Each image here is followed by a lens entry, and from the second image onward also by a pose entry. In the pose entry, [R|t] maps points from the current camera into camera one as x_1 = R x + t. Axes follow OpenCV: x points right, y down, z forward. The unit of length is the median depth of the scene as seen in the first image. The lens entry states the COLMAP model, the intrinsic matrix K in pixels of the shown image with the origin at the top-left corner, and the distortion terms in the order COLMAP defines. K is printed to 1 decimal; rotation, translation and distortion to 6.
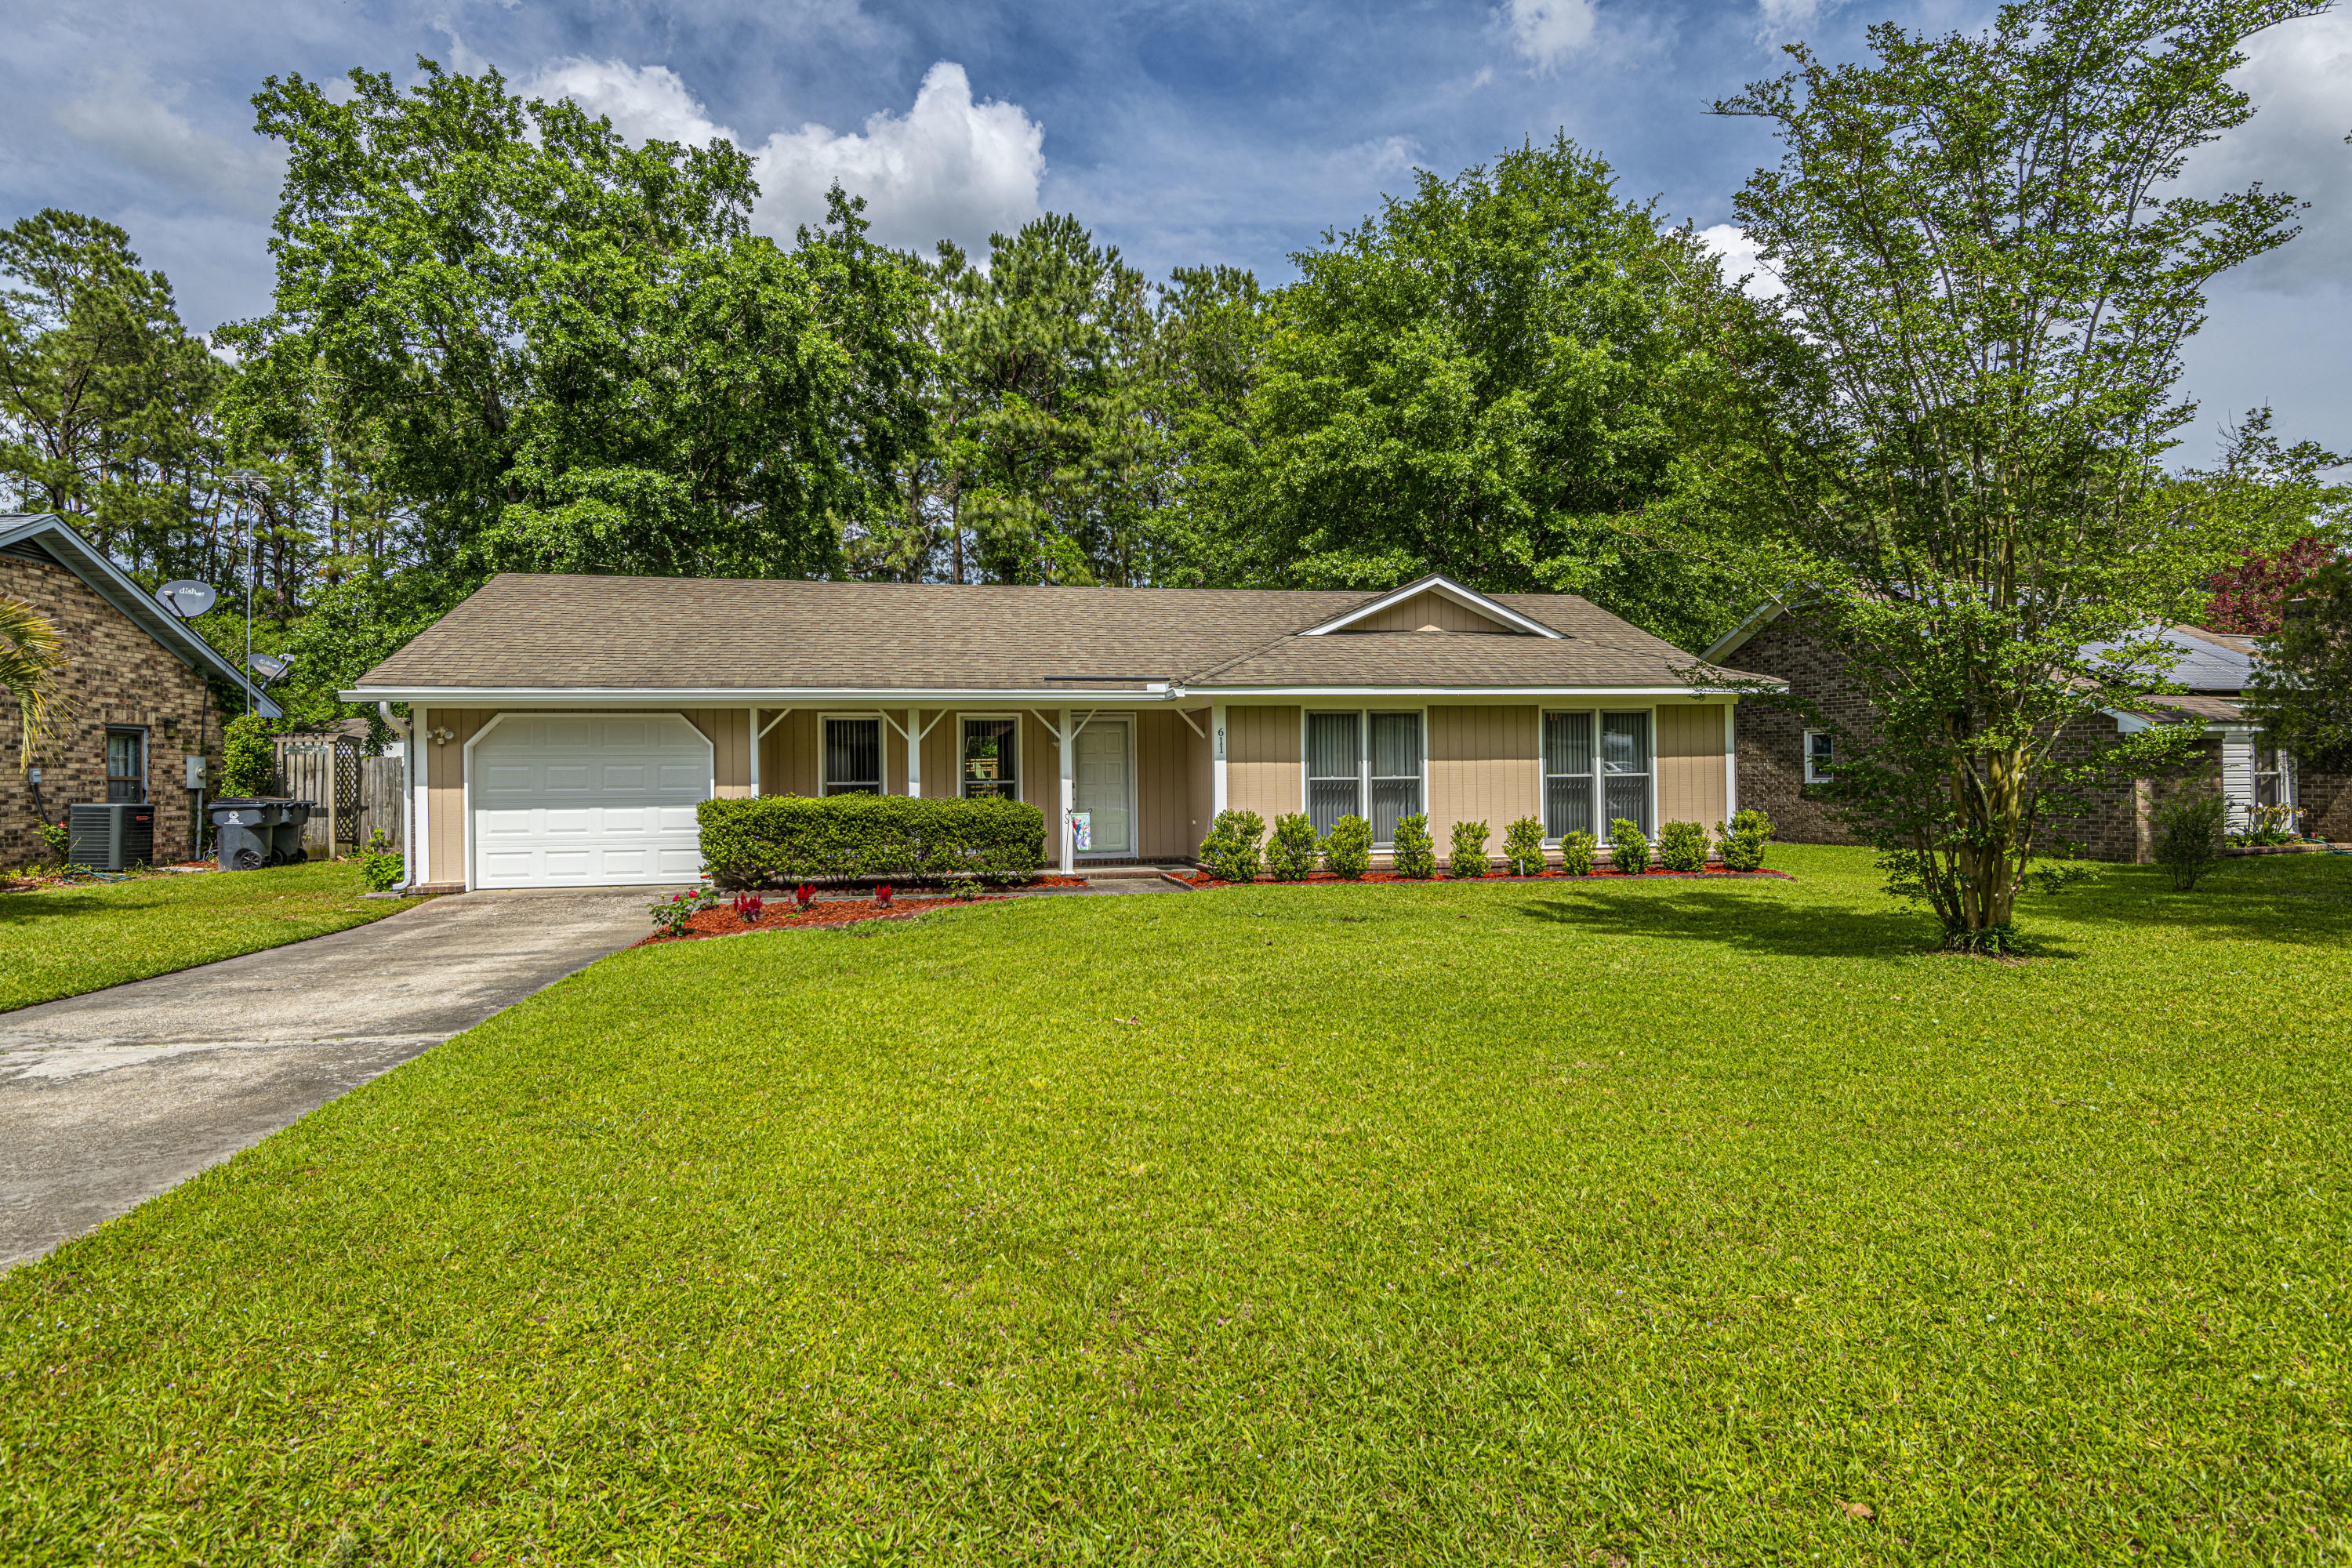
lens RADIAL K [[1381.6, 0, 1176.0], [0, 1381.6, 784.0], [0, 0, 1]] dist [0.030891, 0.000169]
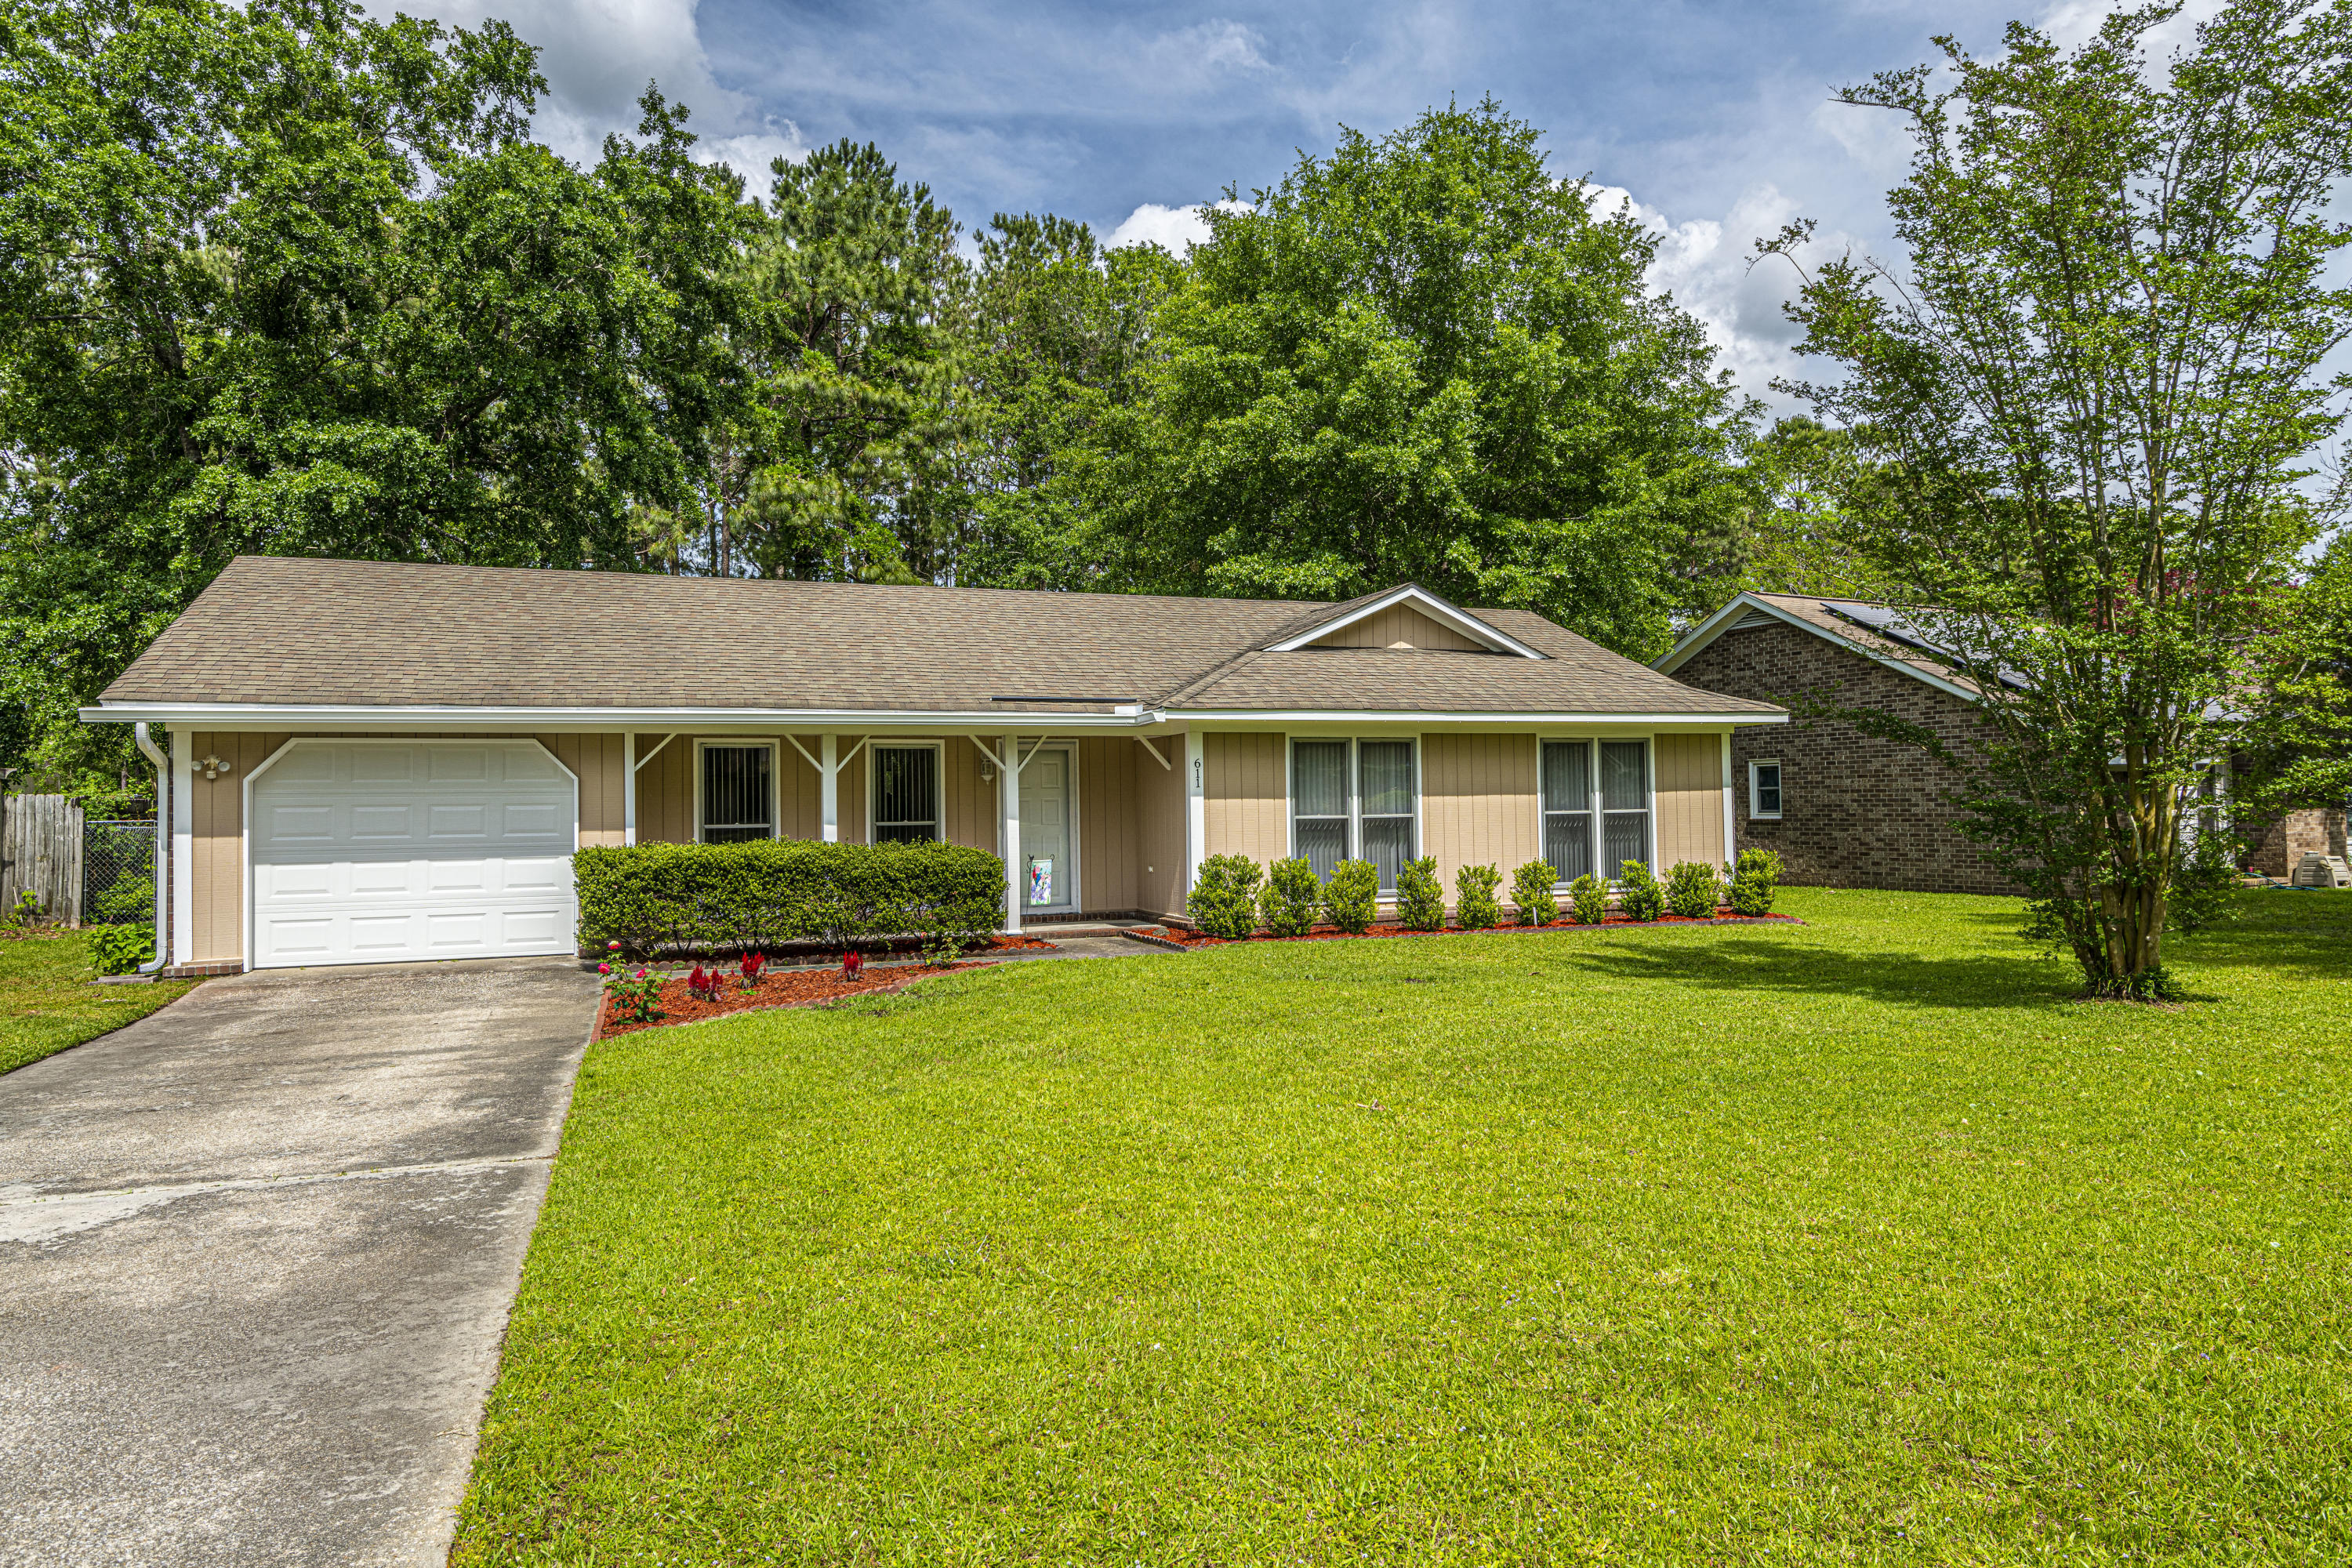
lens RADIAL K [[1626.5, 0, 1162.2], [0, 1626.5, 782.3], [0, 0, 1]] dist [0.026314, -0.005607]
pose [[0.981187, -0.001201, 0.193054, -0.173392], [0.005622, 0.999734, -0.022356, -0.003235], [-0.192975, 0.023021, 0.980933, 0.018348]]
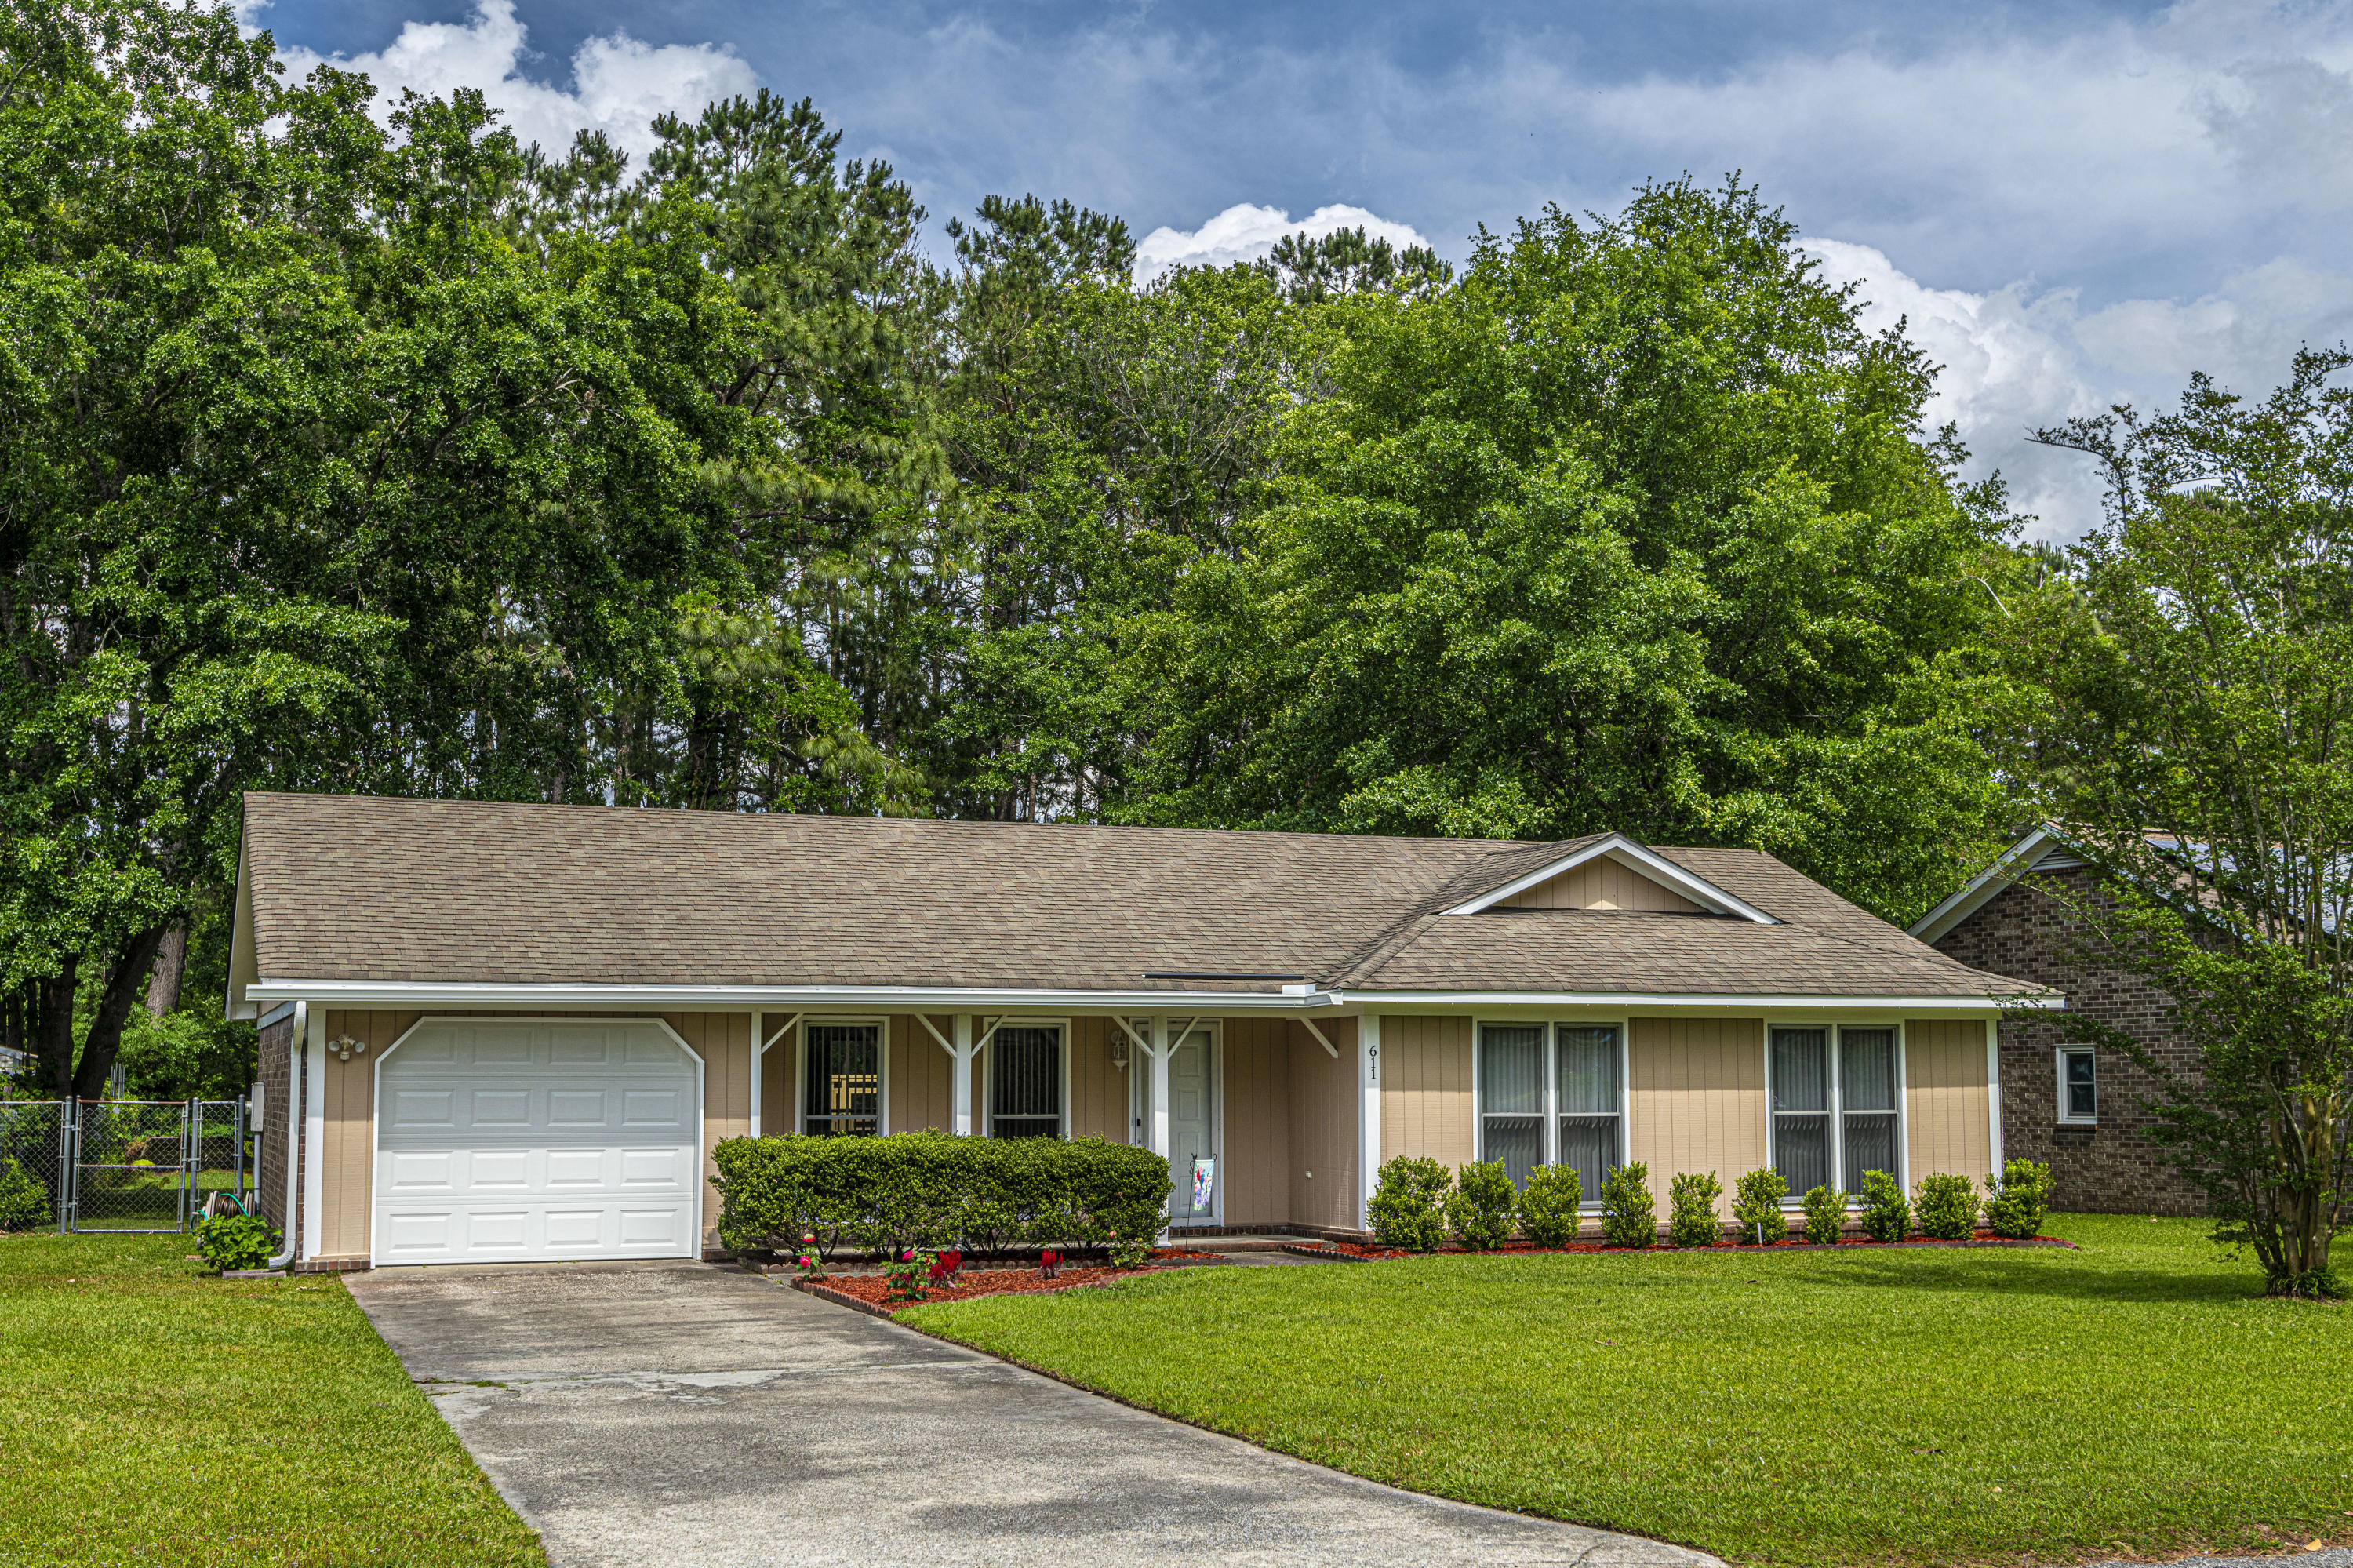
lens RADIAL K [[3770.7, 0, 1176.5], [0, 3770.7, 784.0], [0, 0, 1]] dist [0.019384, -0.050666]
pose [[0.970051, 0.027113, 0.241382, -0.532049], [-0.005967, 0.996111, -0.087907, -0.001589], [-0.242827, 0.083834, 0.966440, -0.888163]]
